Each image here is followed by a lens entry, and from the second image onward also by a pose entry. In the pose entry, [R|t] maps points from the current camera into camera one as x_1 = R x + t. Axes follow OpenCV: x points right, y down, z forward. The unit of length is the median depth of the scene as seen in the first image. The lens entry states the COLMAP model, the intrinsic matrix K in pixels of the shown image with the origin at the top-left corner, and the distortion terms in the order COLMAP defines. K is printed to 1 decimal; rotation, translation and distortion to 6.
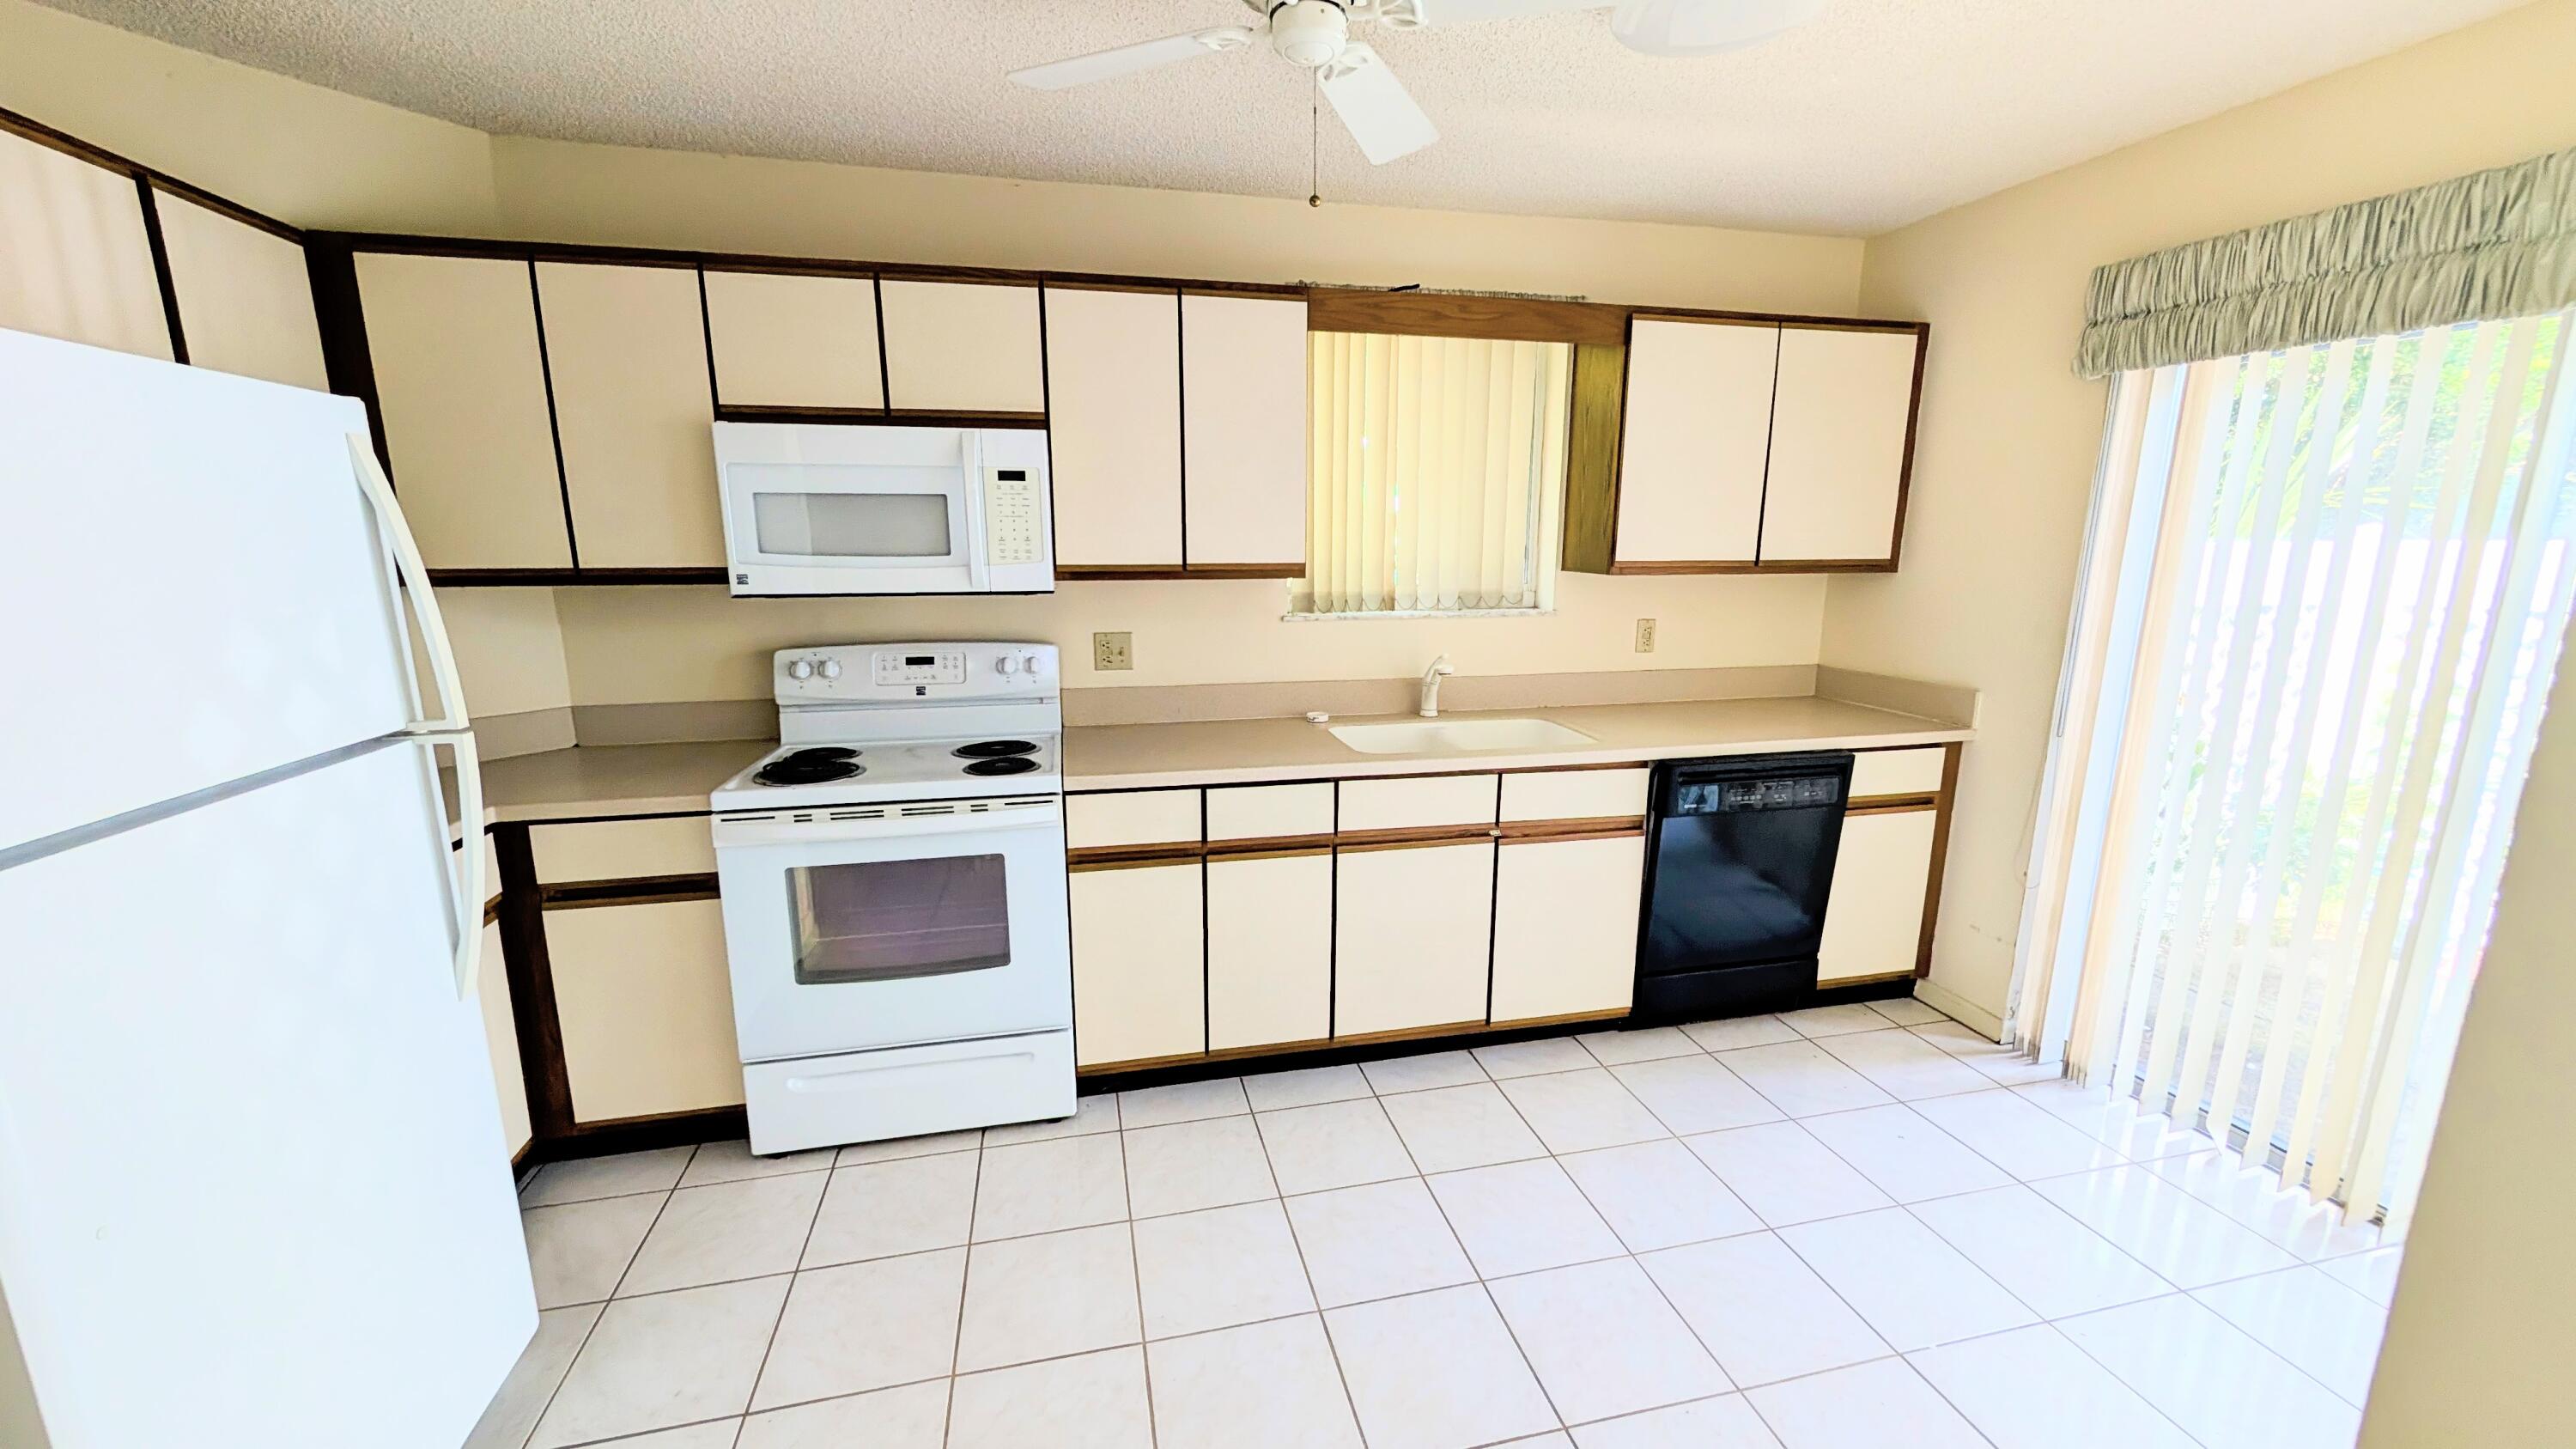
lens RADIAL K [[975.9, 0, 1285.6], [0, 975.9, 730.3], [0, 0, 1]] dist [-0.000233, 0.000229]
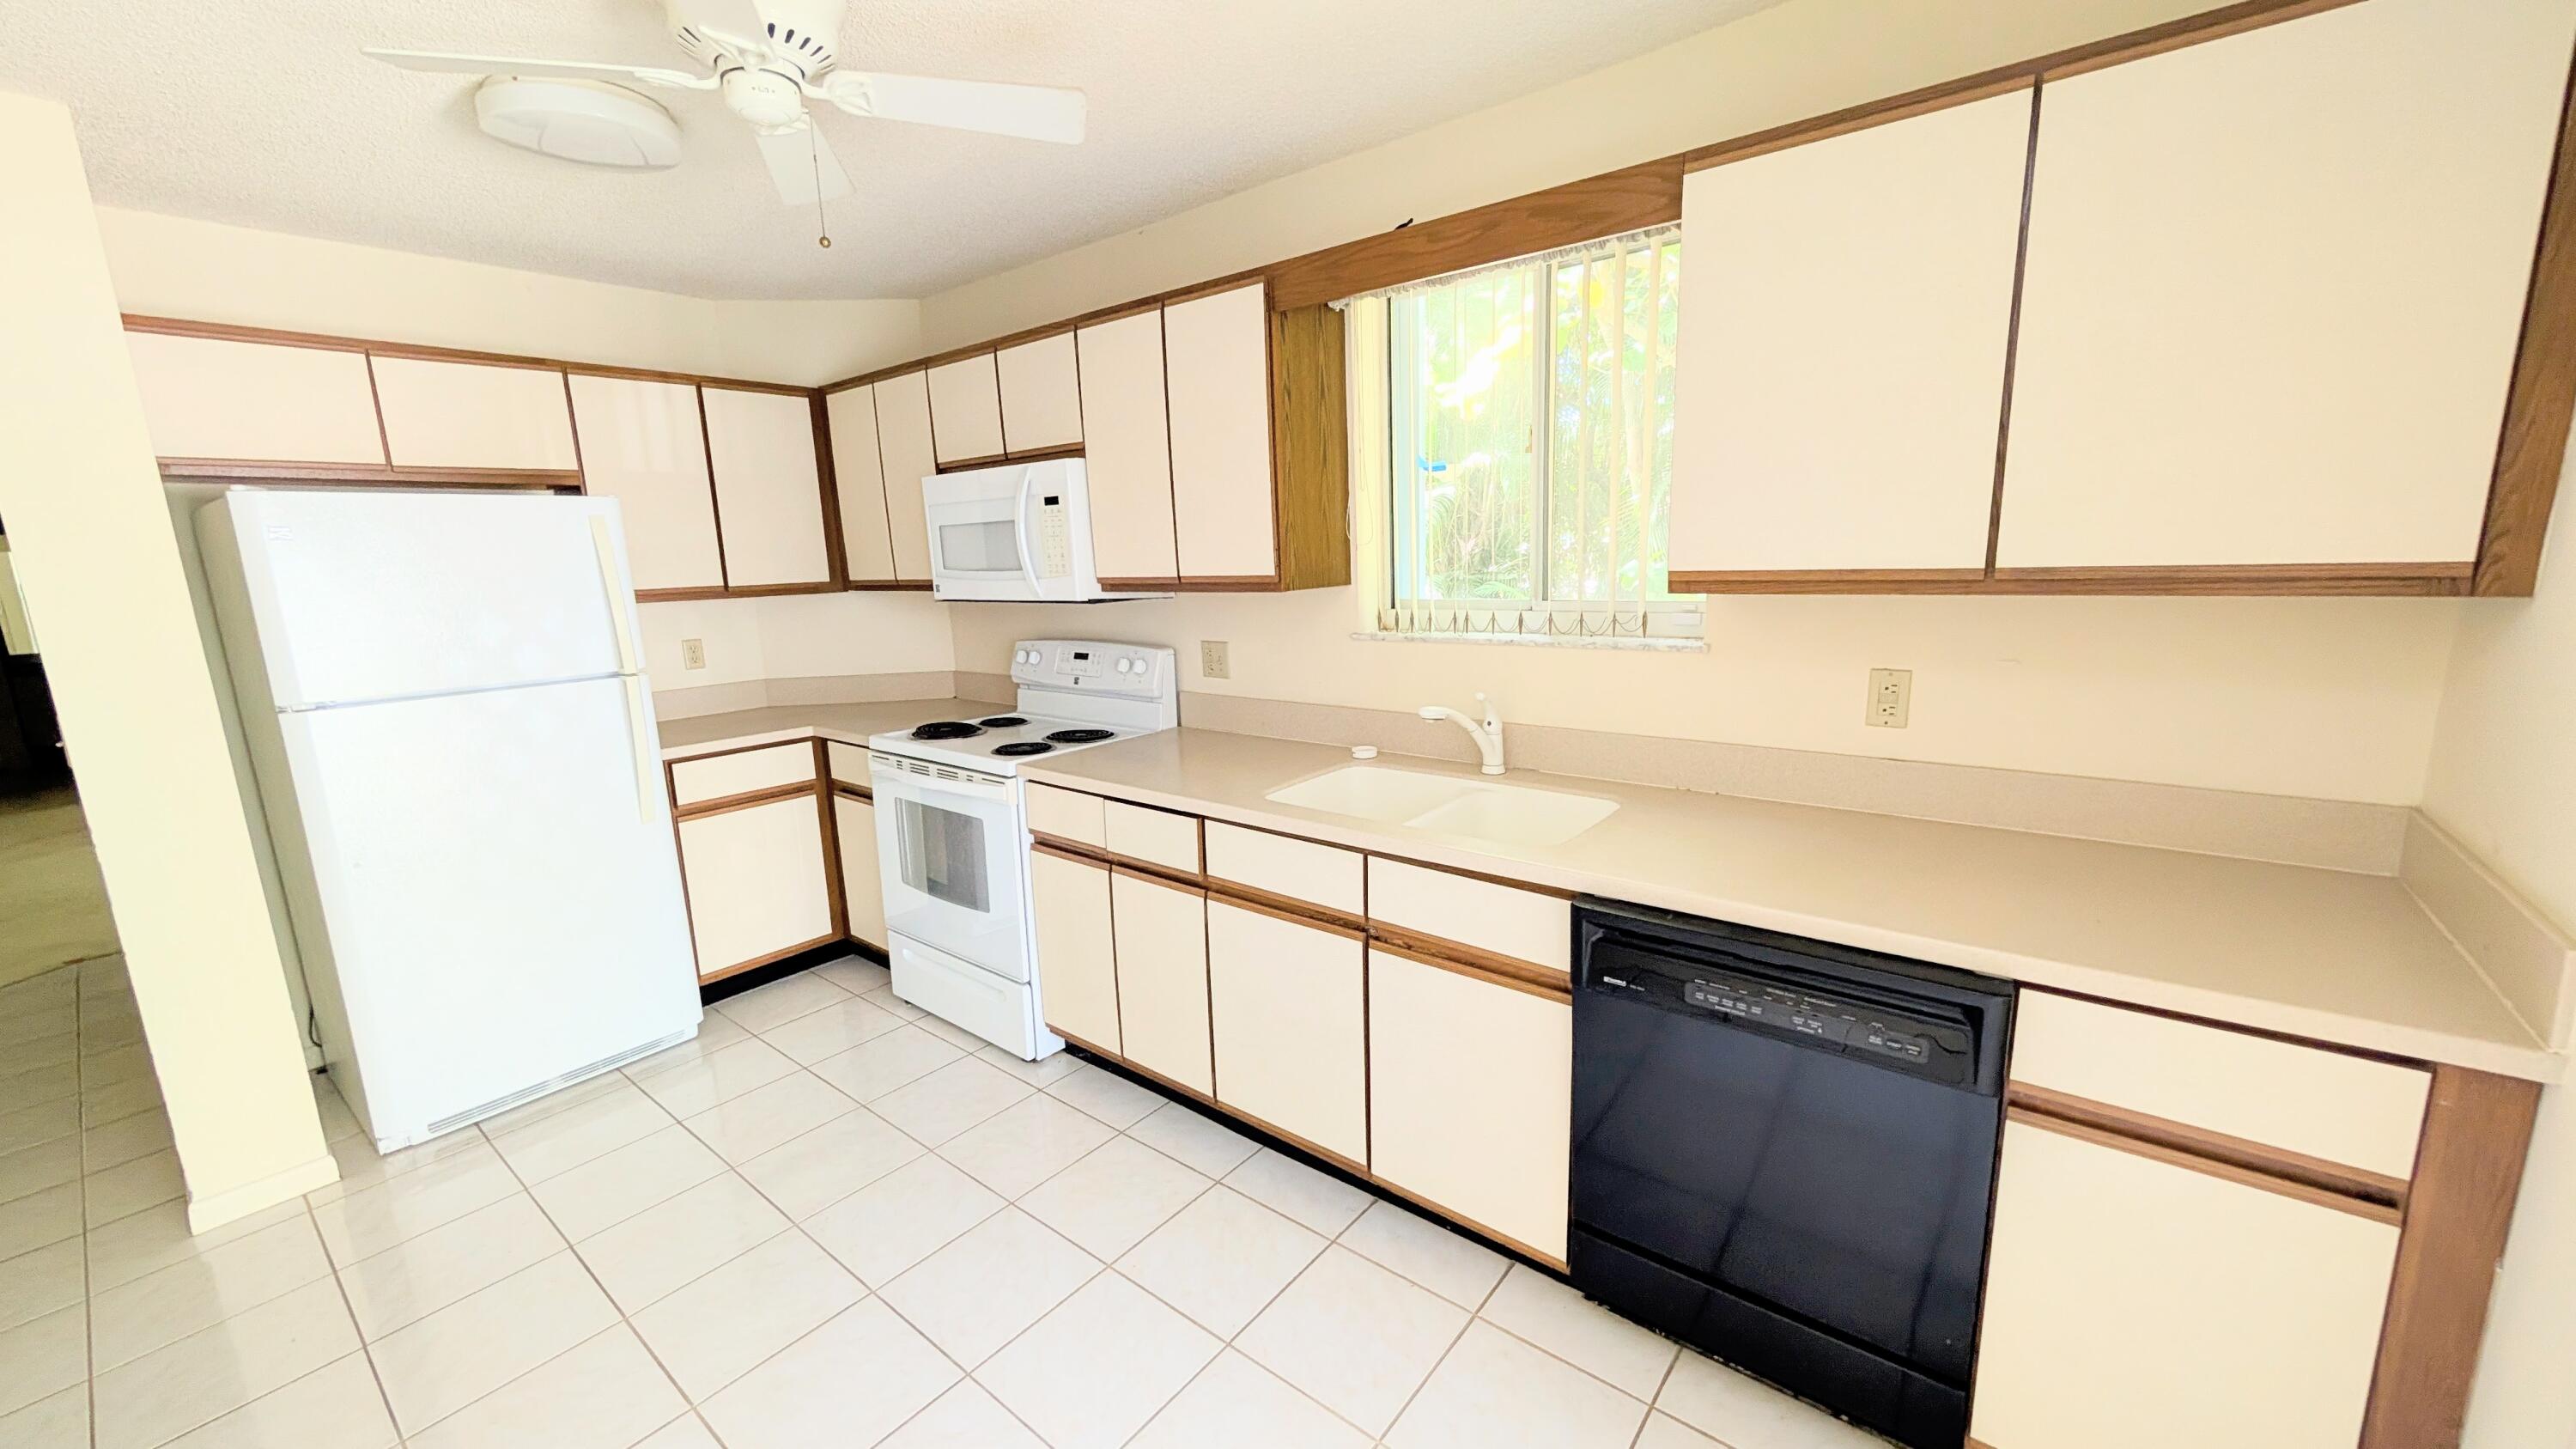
lens RADIAL K [[975.9, 0, 1285.6], [0, 975.9, 730.3], [0, 0, 1]] dist [-0.000233, 0.000229]
pose [[0.616708, 0.125982, -0.777045, 0.745196], [-0.117579, 0.990779, 0.067317, -0.093388], [0.778361, 0.049849, 0.625835, 0.462085]]
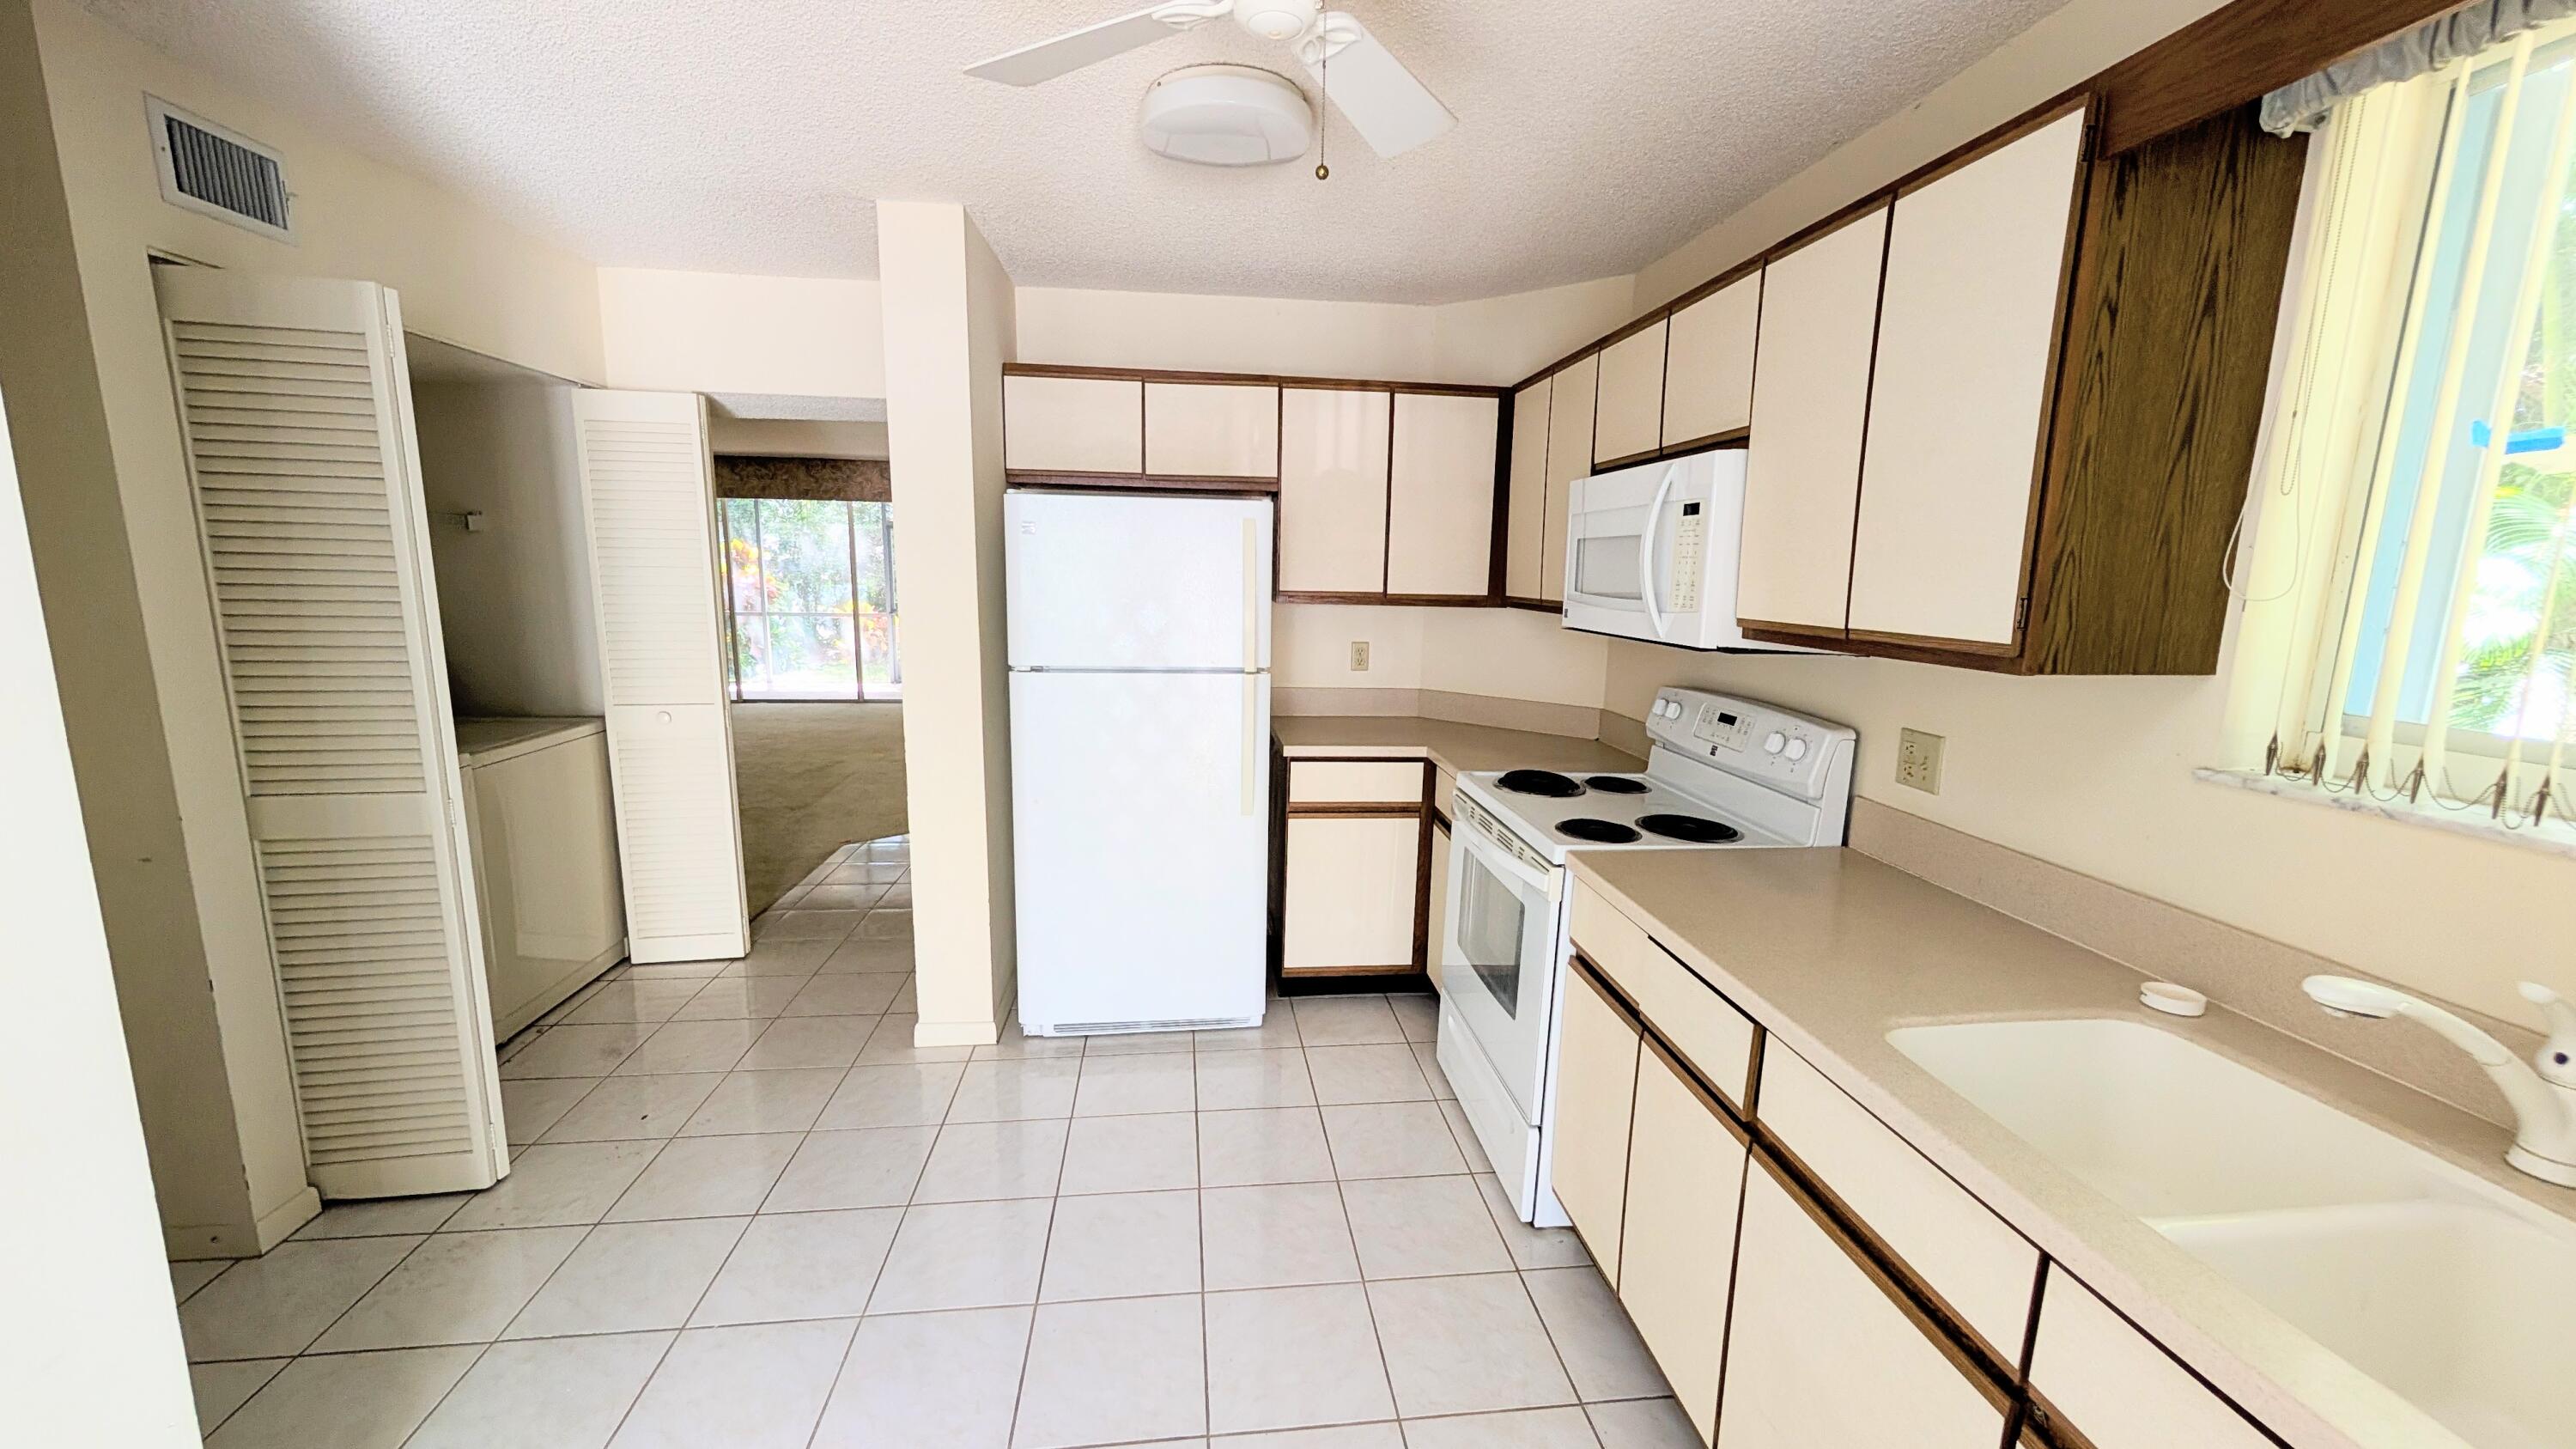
lens RADIAL K [[975.9, 0, 1285.6], [0, 975.9, 730.3], [0, 0, 1]] dist [-0.000233, 0.000229]
pose [[-0.113284, 0.164109, -0.979916, 0.561838], [-0.210125, 0.959999, 0.185066, -0.145427], [0.971089, 0.226870, -0.074269, 0.696059]]
